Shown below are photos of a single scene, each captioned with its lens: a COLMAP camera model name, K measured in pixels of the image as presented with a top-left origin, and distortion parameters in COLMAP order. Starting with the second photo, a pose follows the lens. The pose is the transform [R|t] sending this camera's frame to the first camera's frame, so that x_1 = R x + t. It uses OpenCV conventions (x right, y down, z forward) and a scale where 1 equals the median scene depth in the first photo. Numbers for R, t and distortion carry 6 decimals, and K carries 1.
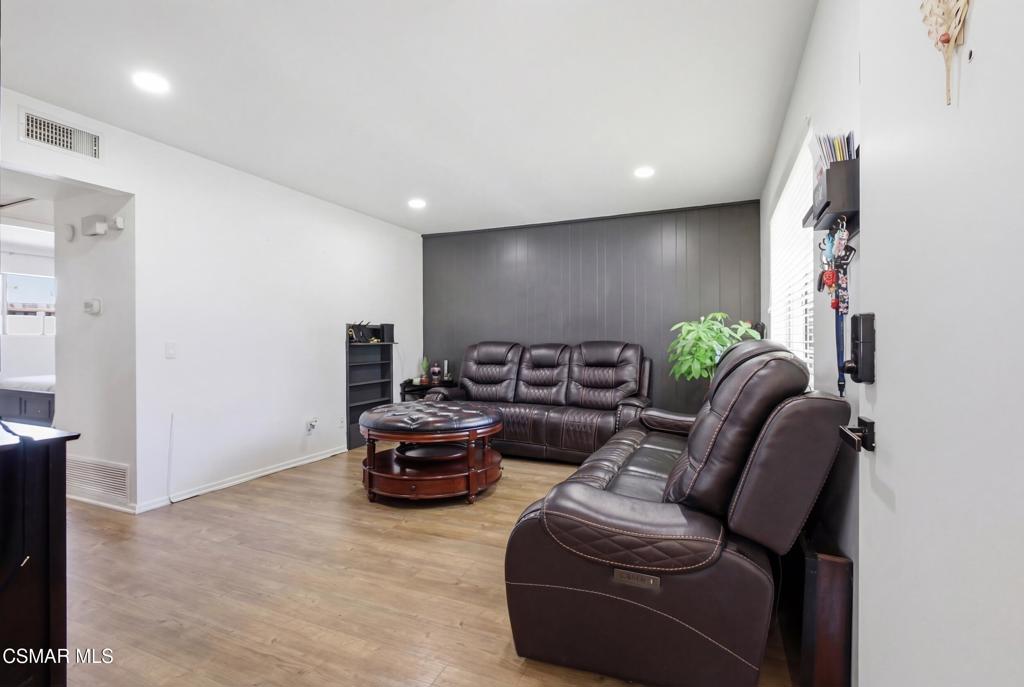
lens RADIAL K [[467.9, 0, 512.0], [0, 467.9, 343.5], [0, 0, 1]] dist [-0.016120, -0.000109]
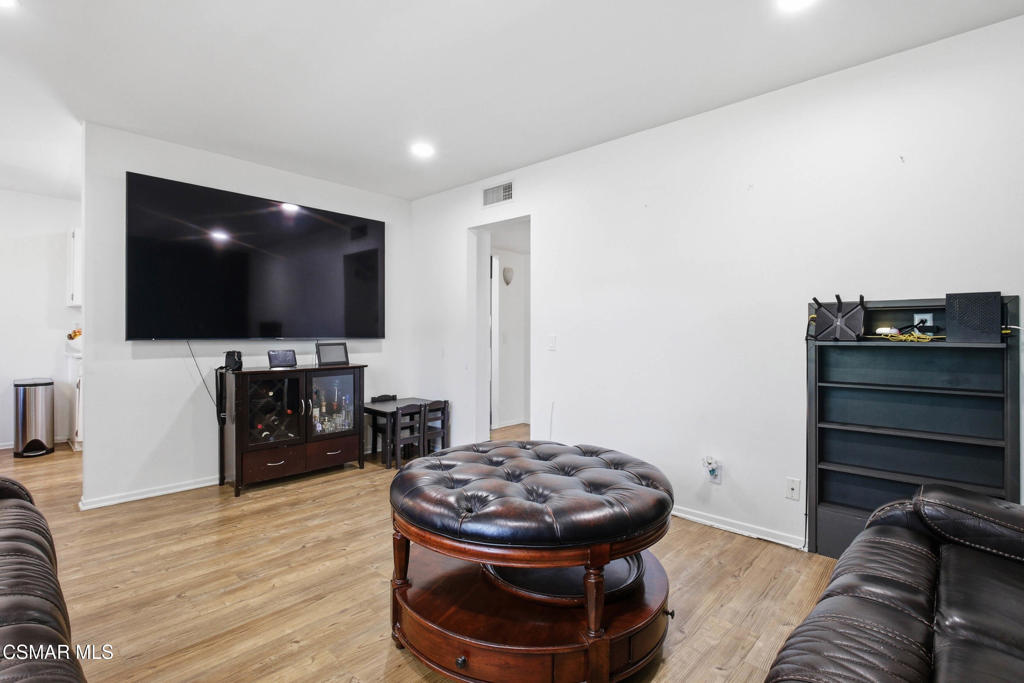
lens RADIAL K [[481.9, 0, 512.0], [0, 481.9, 341.5], [0, 0, 1]] dist [-0.002274, -0.000182]
pose [[-0.337451, 0.004995, -0.941330, 0.473902], [-0.011226, 0.999893, 0.009330, -0.001331], [0.941276, 0.013716, -0.337359, 1.654878]]
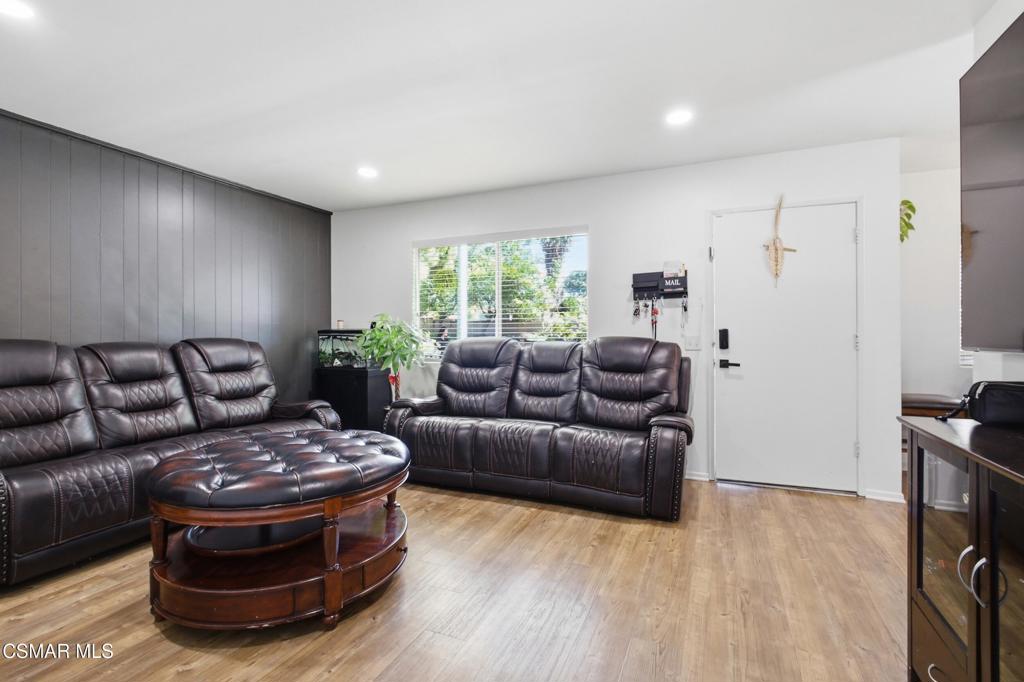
lens RADIAL K [[481.9, 0, 512.0], [0, 481.9, 341.0], [0, 0, 1]] dist [-0.002274, -0.000182]
pose [[0.012898, -0.008193, 0.999883, -1.121191], [0.005886, 0.999950, 0.008117, -0.003392], [-0.999899, 0.005780, 0.012945, 1.012799]]
